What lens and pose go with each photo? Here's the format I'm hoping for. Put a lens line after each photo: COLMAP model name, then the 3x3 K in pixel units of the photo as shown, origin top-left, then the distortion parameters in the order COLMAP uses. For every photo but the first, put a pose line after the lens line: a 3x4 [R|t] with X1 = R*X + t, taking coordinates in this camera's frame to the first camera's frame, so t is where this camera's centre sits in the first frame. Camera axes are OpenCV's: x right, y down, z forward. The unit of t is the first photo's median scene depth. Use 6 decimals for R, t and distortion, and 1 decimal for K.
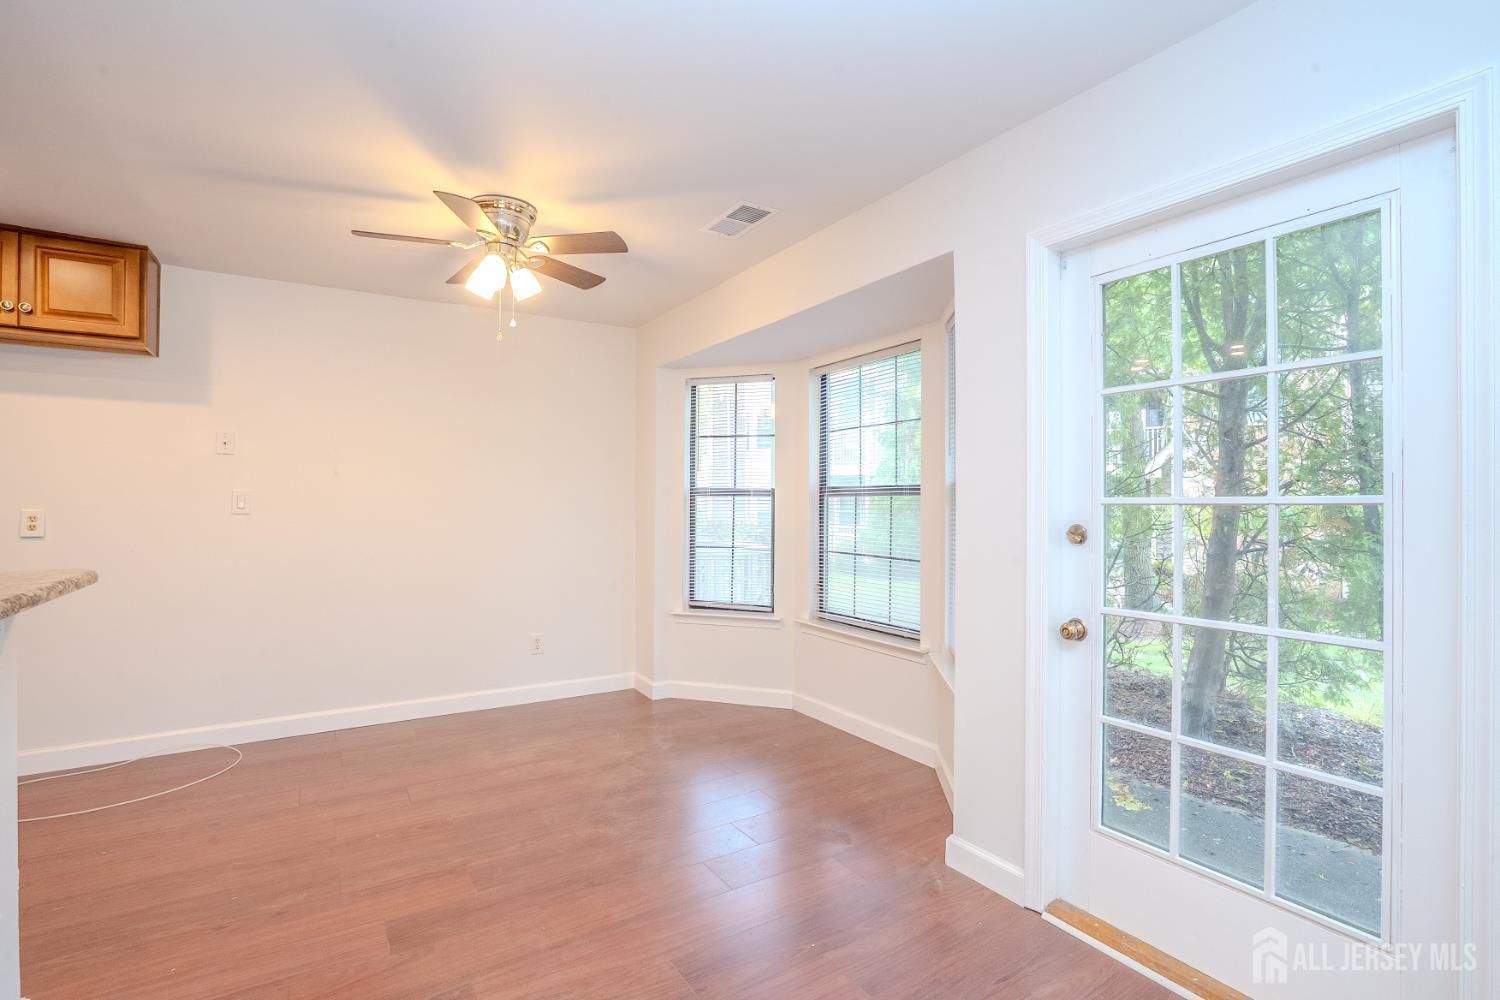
lens RADIAL K [[689.5, 0, 749.2], [0, 689.5, 500.2], [0, 0, 1]] dist [-0.057839, 0.021003]
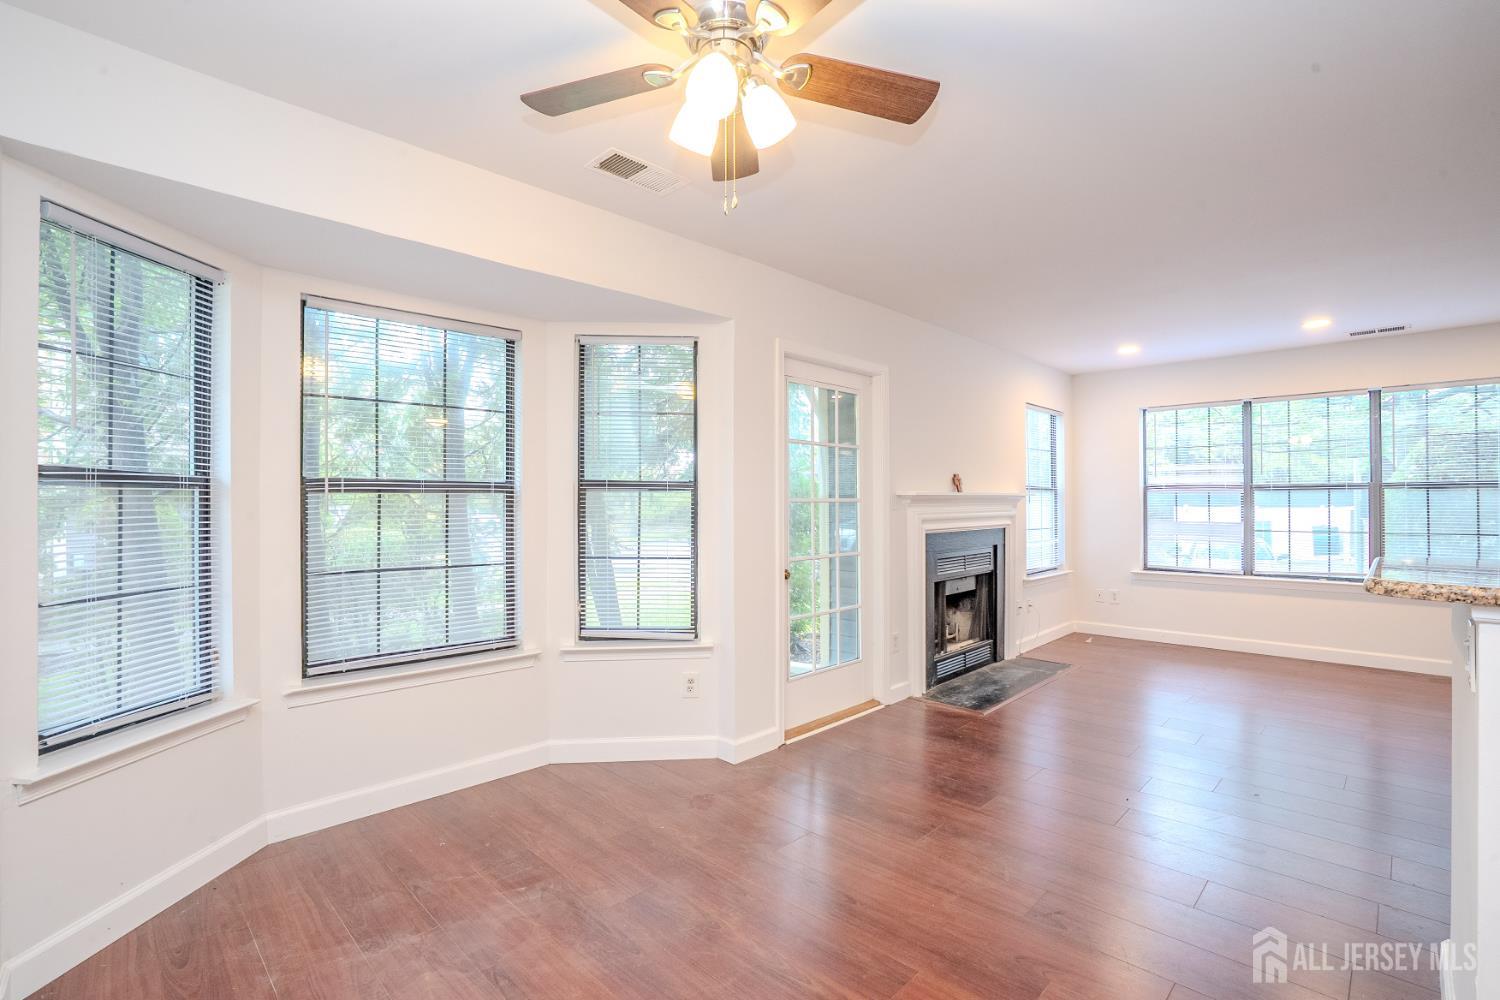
lens RADIAL K [[689.5, 0, 751.2], [0, 689.5, 500.5], [0, 0, 1]] dist [-0.057839, 0.021003]
pose [[-0.223734, 0.004786, 0.974638, -0.747359], [-0.001389, 0.999985, -0.005229, 0.007091], [-0.974649, -0.002524, -0.223724, 0.889546]]
